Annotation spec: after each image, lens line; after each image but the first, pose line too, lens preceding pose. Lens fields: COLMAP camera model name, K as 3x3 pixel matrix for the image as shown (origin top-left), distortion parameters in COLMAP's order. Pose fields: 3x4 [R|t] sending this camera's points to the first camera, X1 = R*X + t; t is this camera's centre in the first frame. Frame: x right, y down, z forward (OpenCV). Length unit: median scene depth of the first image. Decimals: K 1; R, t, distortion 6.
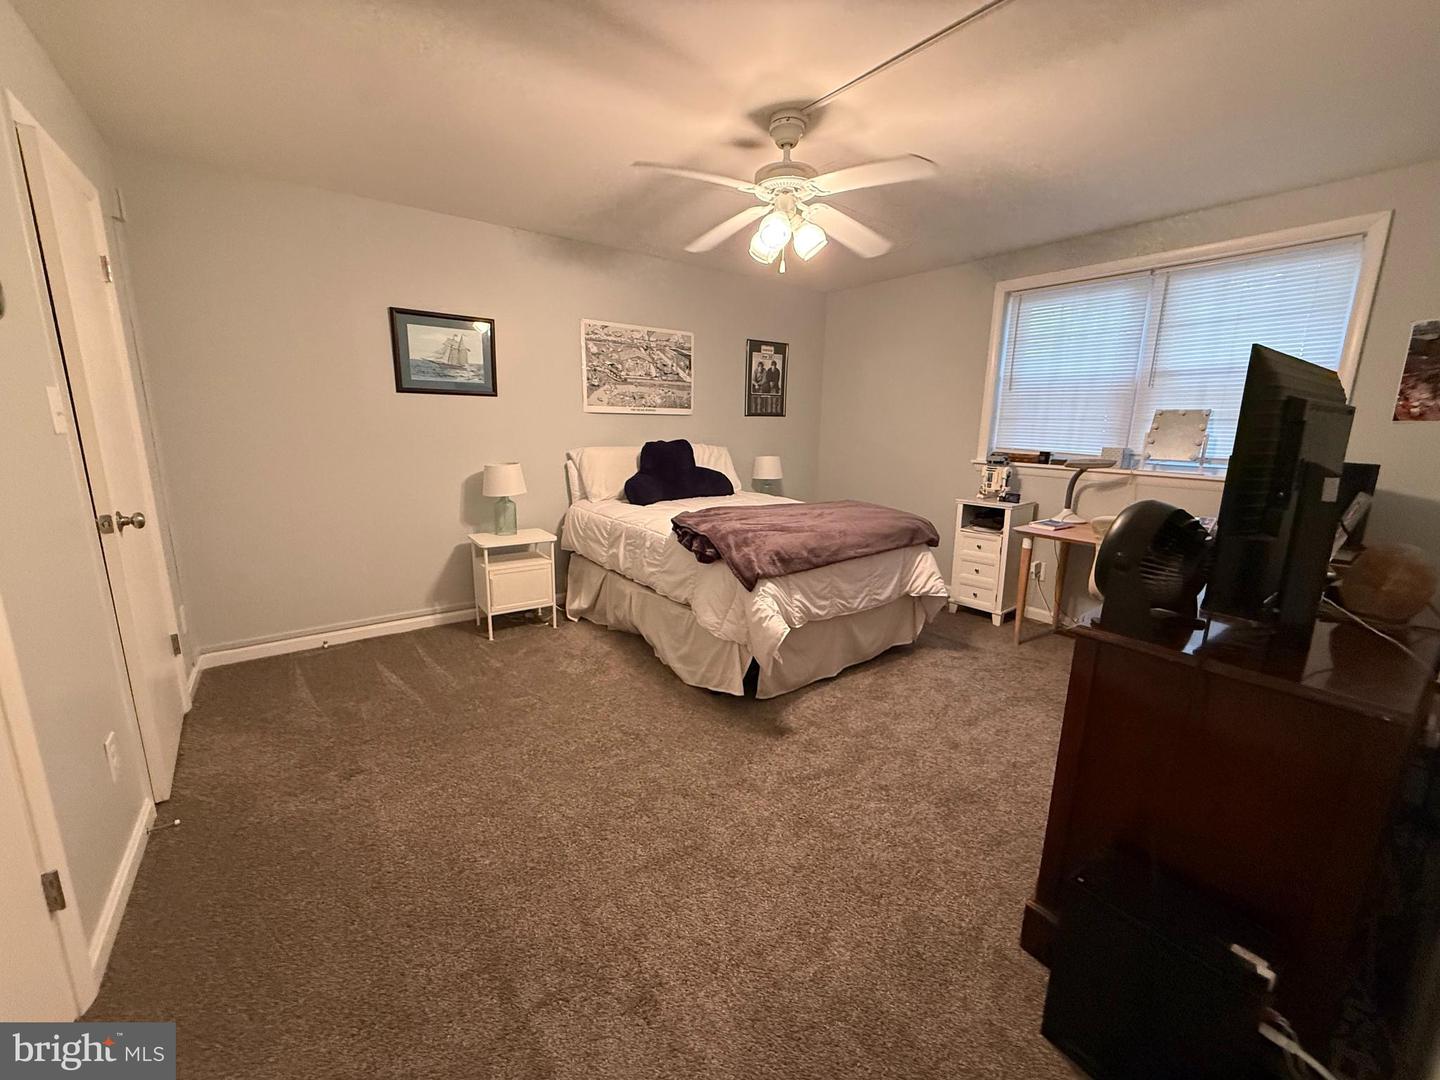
lens RADIAL K [[575.9, 0, 720.0], [0, 575.9, 540.0], [0, 0, 1]] dist [0.000052, -0.000101]
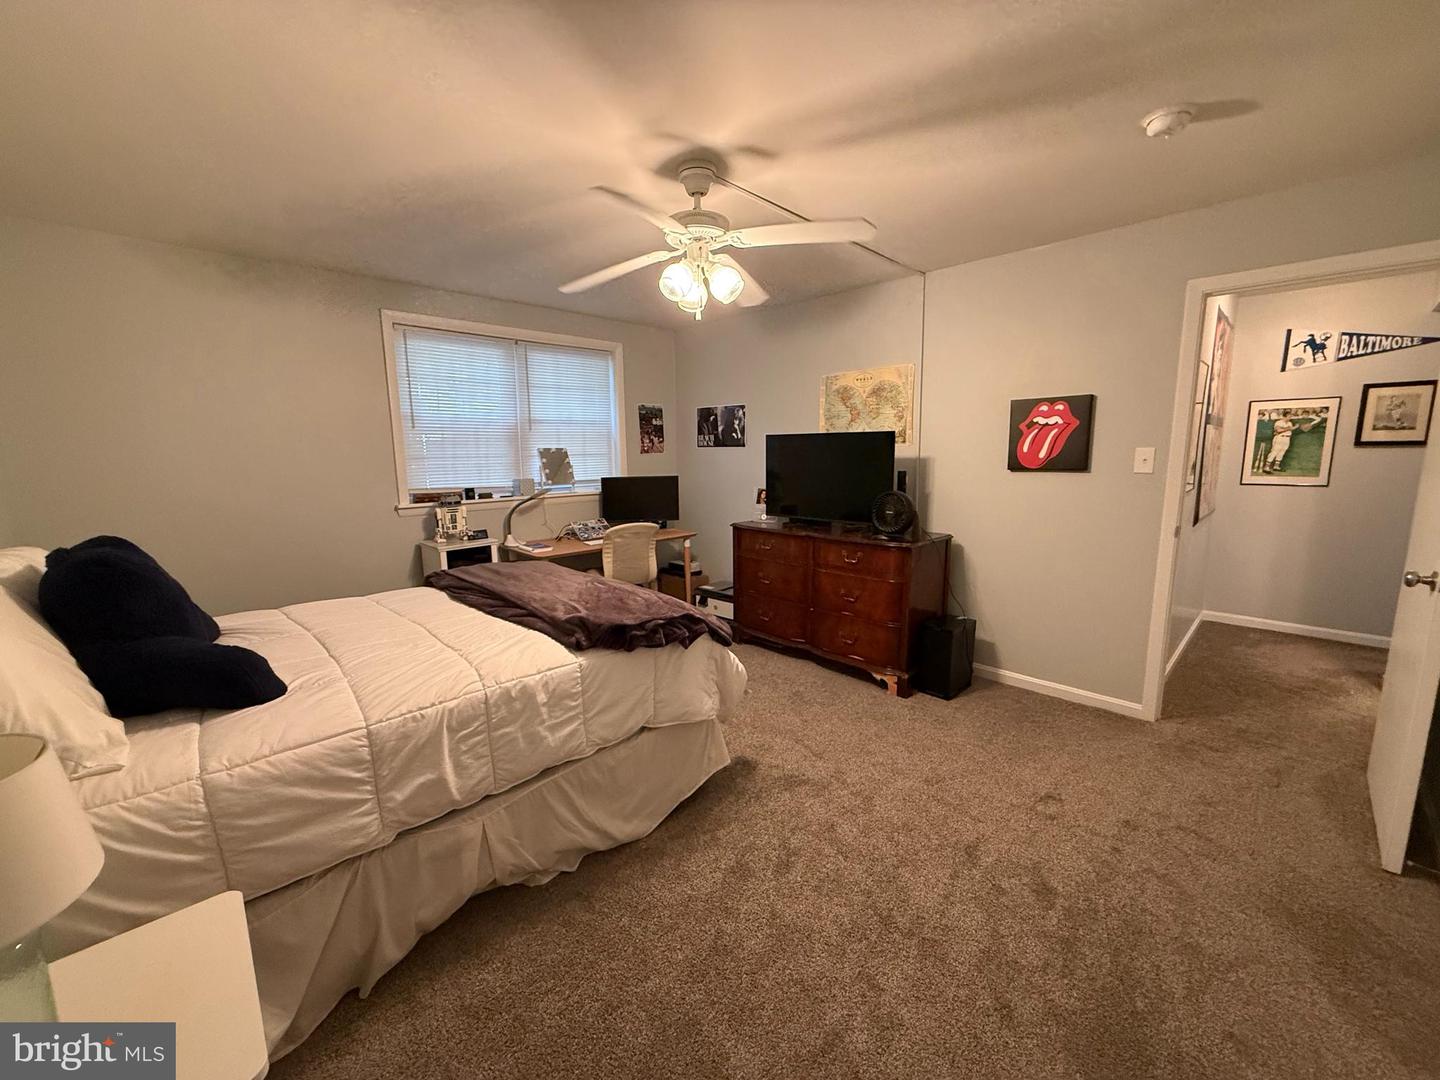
lens RADIAL K [[575.4, 0, 719.1], [0, 575.4, 536.4], [0, 0, 1]] dist [0.001518, 0.000133]
pose [[-0.135751, -0.167050, 0.976558, -0.645128], [0.206198, 0.959335, 0.192767, -0.209966], [-0.969048, 0.227533, -0.095786, 0.801314]]
